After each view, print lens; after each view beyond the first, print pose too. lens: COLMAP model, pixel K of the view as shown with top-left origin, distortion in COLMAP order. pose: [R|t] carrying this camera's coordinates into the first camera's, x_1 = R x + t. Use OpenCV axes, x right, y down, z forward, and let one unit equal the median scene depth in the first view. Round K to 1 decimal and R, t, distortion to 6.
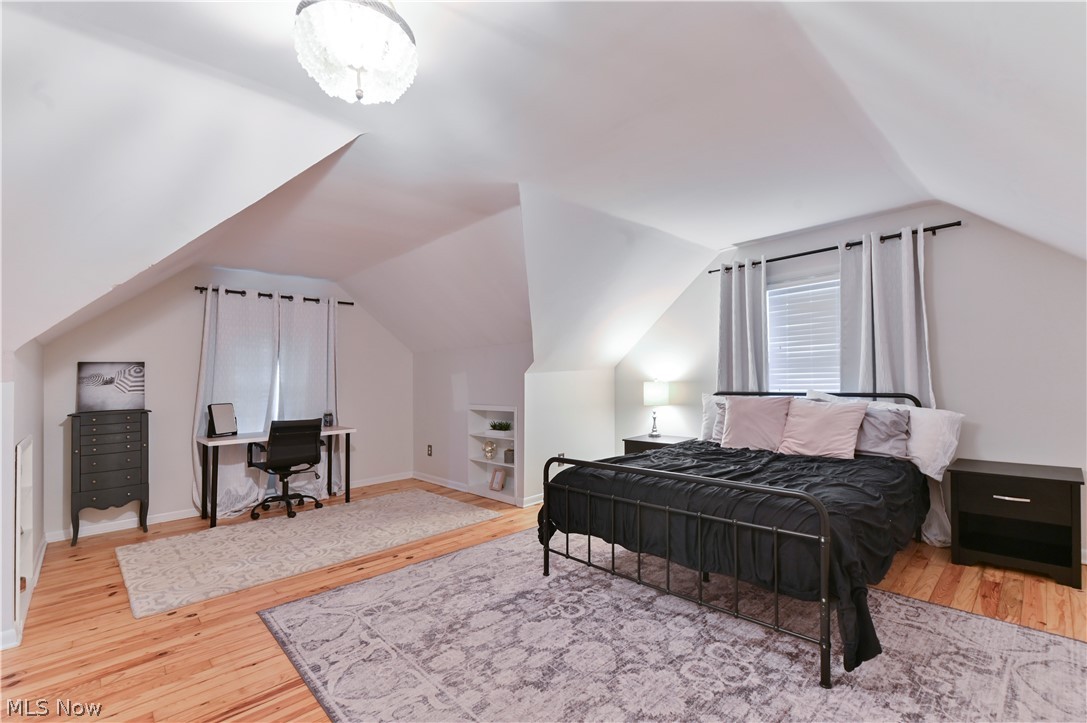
lens RADIAL K [[466.7, 0, 542.8], [0, 466.7, 372.0], [0, 0, 1]] dist [0.014991, -0.010827]
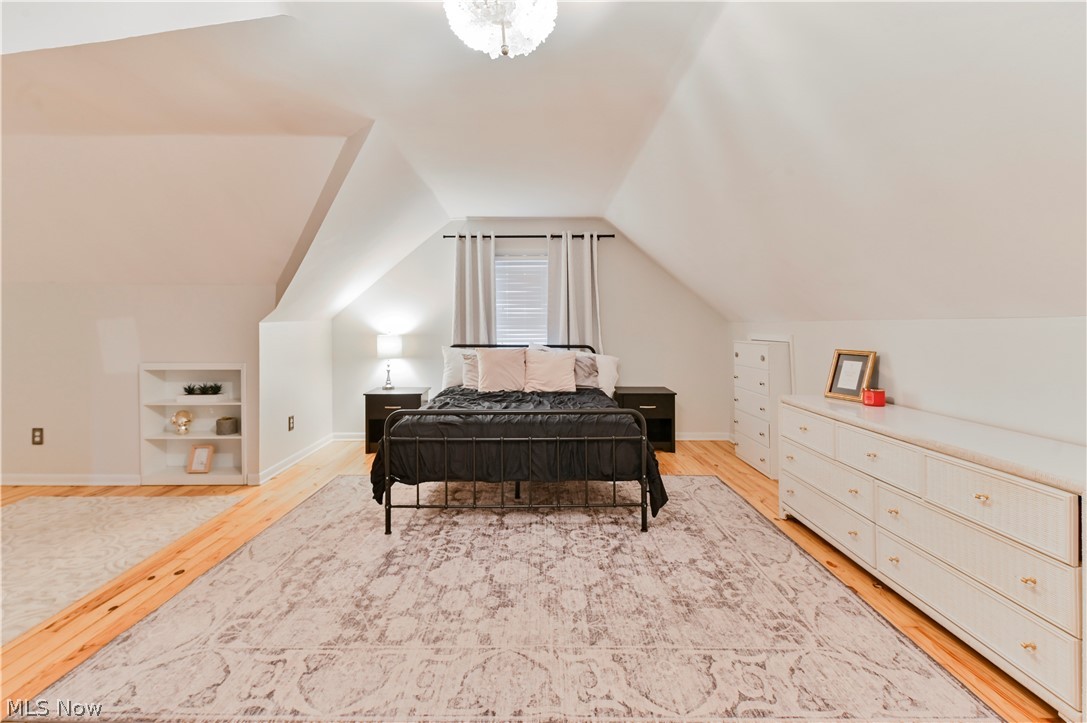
lens RADIAL K [[470.9, 0, 538.3], [0, 470.9, 330.7], [0, 0, 1]] dist [0.013151, -0.011171]
pose [[0.695149, 0.018171, 0.718636, -0.432816], [-0.026976, 0.999636, 0.000817, 0.004073], [-0.718359, -0.019954, 0.695386, 0.092587]]
